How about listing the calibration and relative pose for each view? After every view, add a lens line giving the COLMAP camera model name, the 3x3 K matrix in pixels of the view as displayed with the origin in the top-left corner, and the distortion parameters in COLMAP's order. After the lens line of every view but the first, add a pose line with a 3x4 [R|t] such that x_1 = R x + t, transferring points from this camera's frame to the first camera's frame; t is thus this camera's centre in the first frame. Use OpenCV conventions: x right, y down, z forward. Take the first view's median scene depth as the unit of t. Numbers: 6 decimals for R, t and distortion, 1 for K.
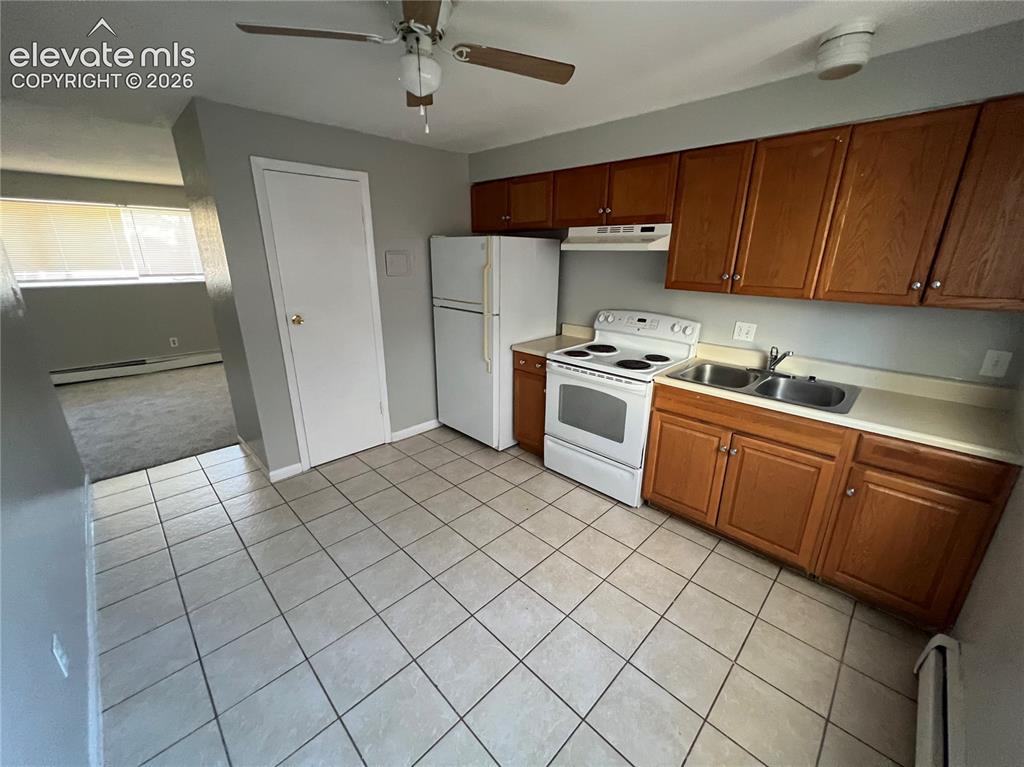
lens RADIAL K [[409.7, 0, 509.5], [0, 409.7, 384.3], [0, 0, 1]] dist [-0.003358, -0.000269]
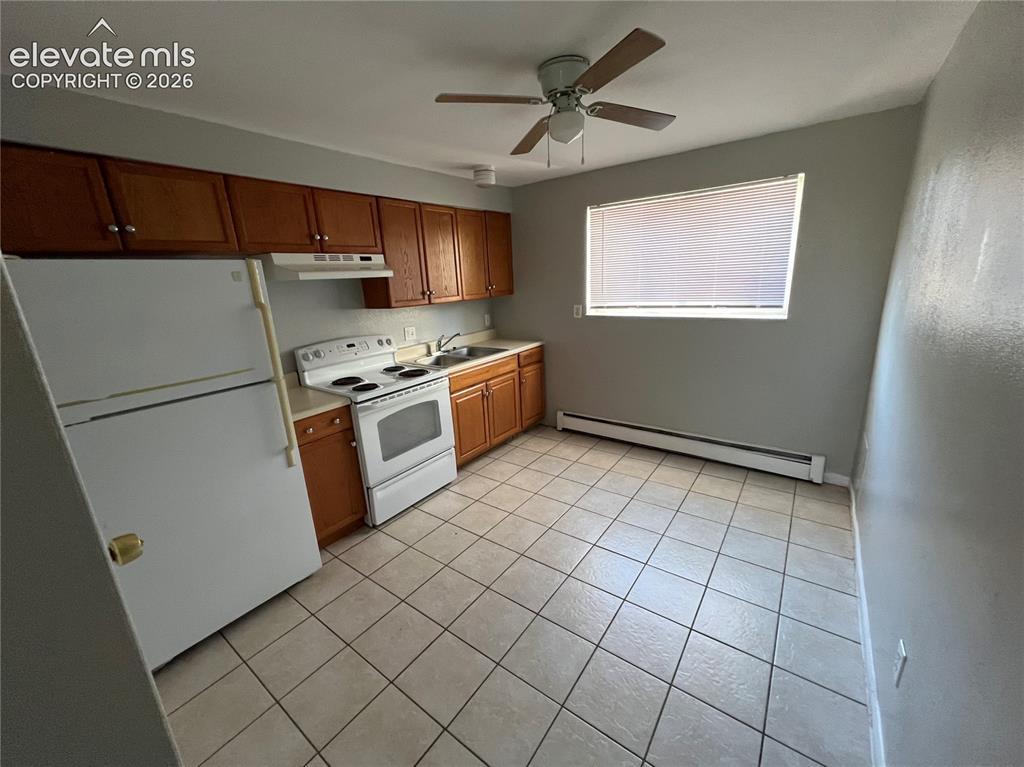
lens RADIAL K [[409.7, 0, 509.5], [0, 409.7, 384.4], [0, 0, 1]] dist [-0.003358, -0.000269]
pose [[-0.151756, -0.252110, 0.955725, -0.818181], [0.349856, 0.890627, 0.290490, -0.251755], [-0.924430, 0.378450, -0.046956, 0.790028]]
